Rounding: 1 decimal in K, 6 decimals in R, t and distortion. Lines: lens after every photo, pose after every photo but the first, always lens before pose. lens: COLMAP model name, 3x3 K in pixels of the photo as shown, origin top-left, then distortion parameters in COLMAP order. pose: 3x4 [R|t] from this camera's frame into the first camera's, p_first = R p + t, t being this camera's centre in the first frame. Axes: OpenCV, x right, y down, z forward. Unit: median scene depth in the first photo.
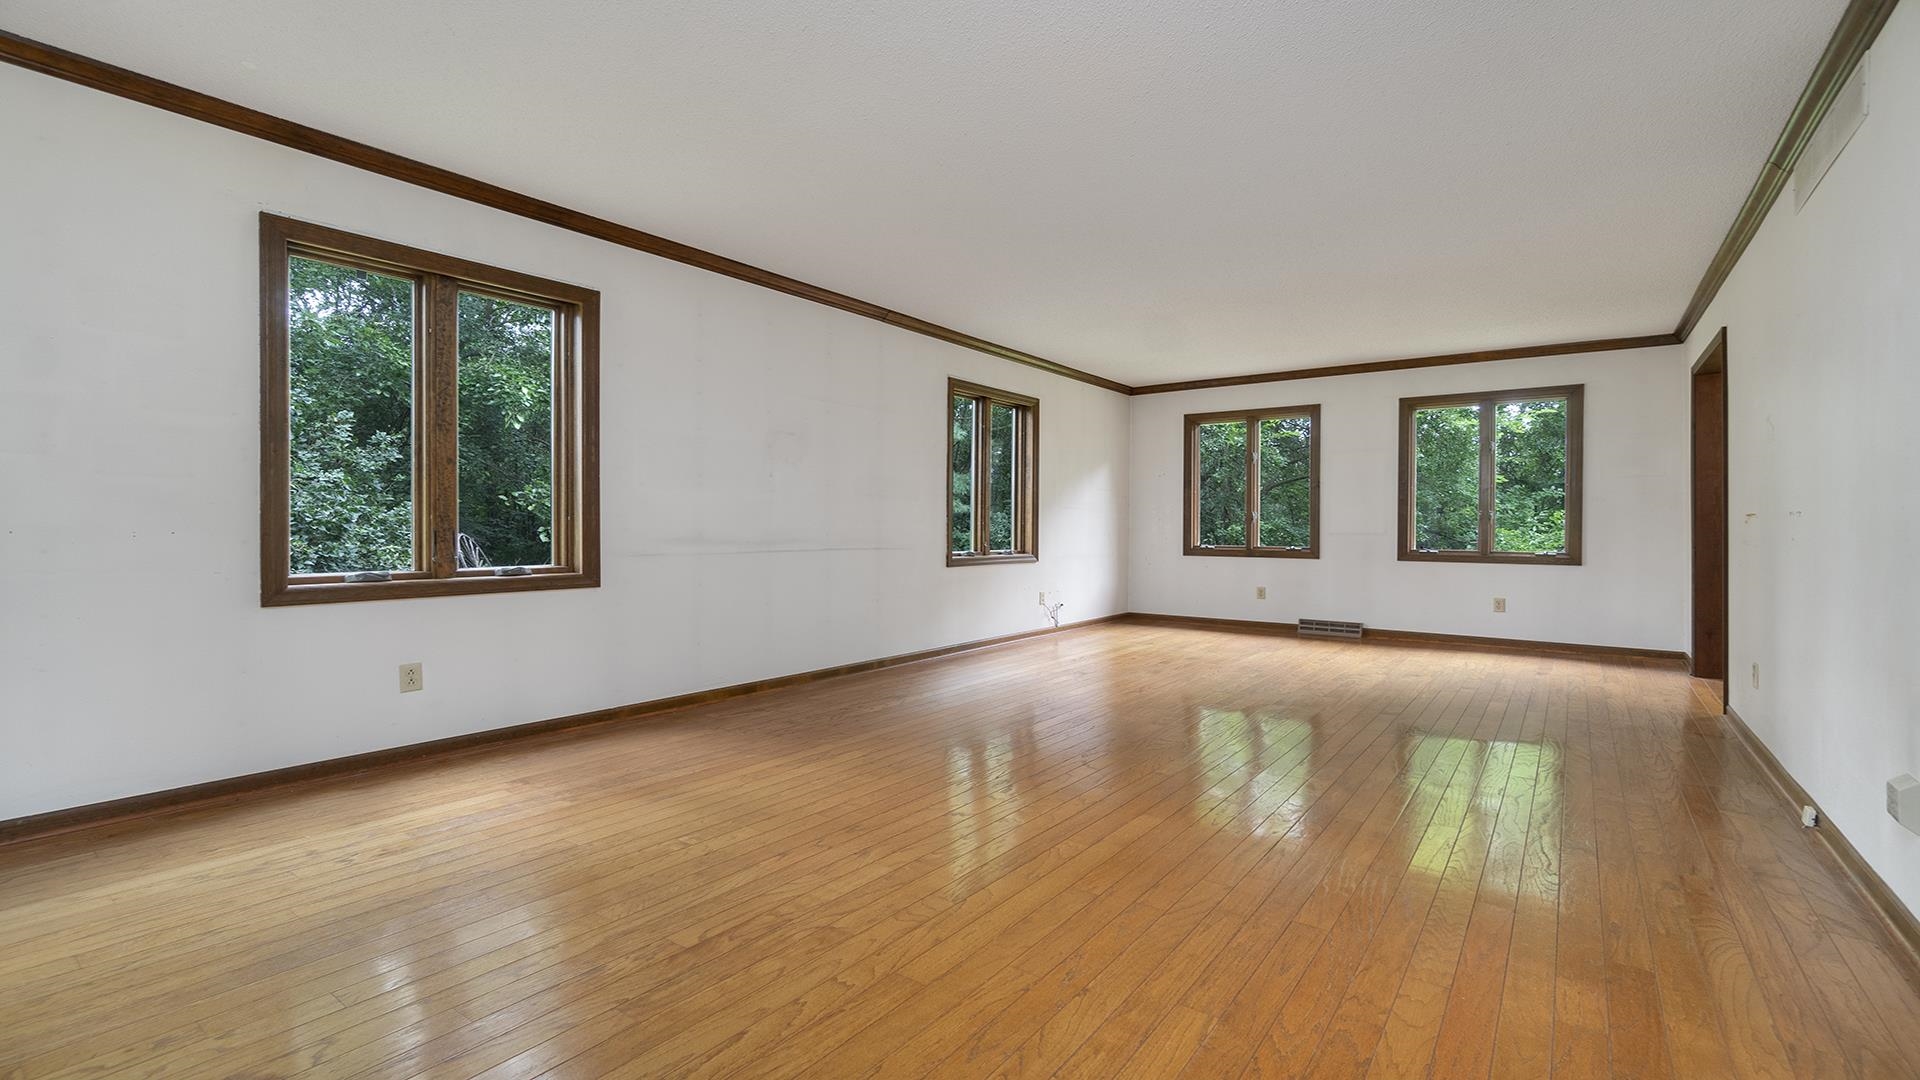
lens RADIAL K [[841.4, 0, 959.4], [0, 841.4, 532.9], [0, 0, 1]] dist [-0.010166, -0.000037]
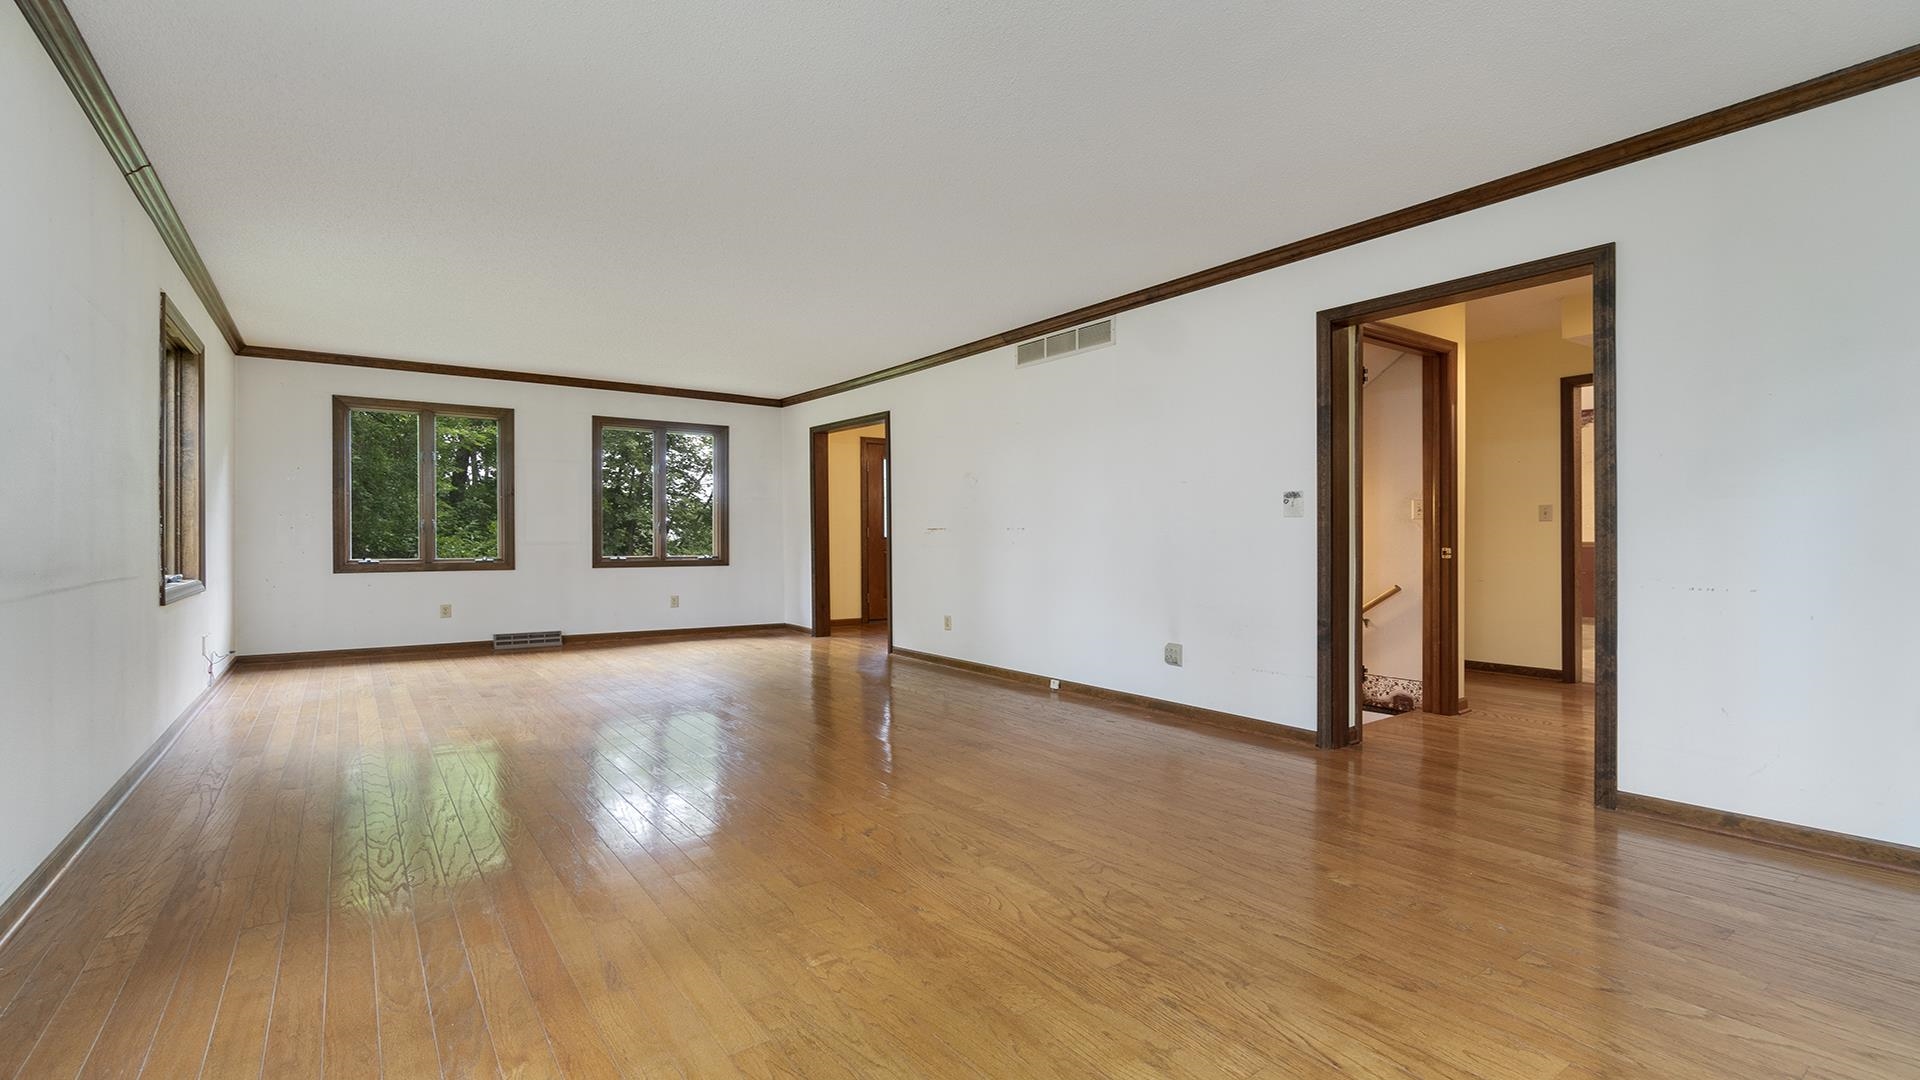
lens RADIAL K [[841.4, 0, 962.5], [0, 841.4, 541.8], [0, 0, 1]] dist [-0.010166, -0.000037]
pose [[0.306666, -0.007218, 0.951790, -0.350928], [0.005848, 0.999967, 0.005699, -0.003705], [-0.951799, 0.003819, 0.306698, 0.229260]]
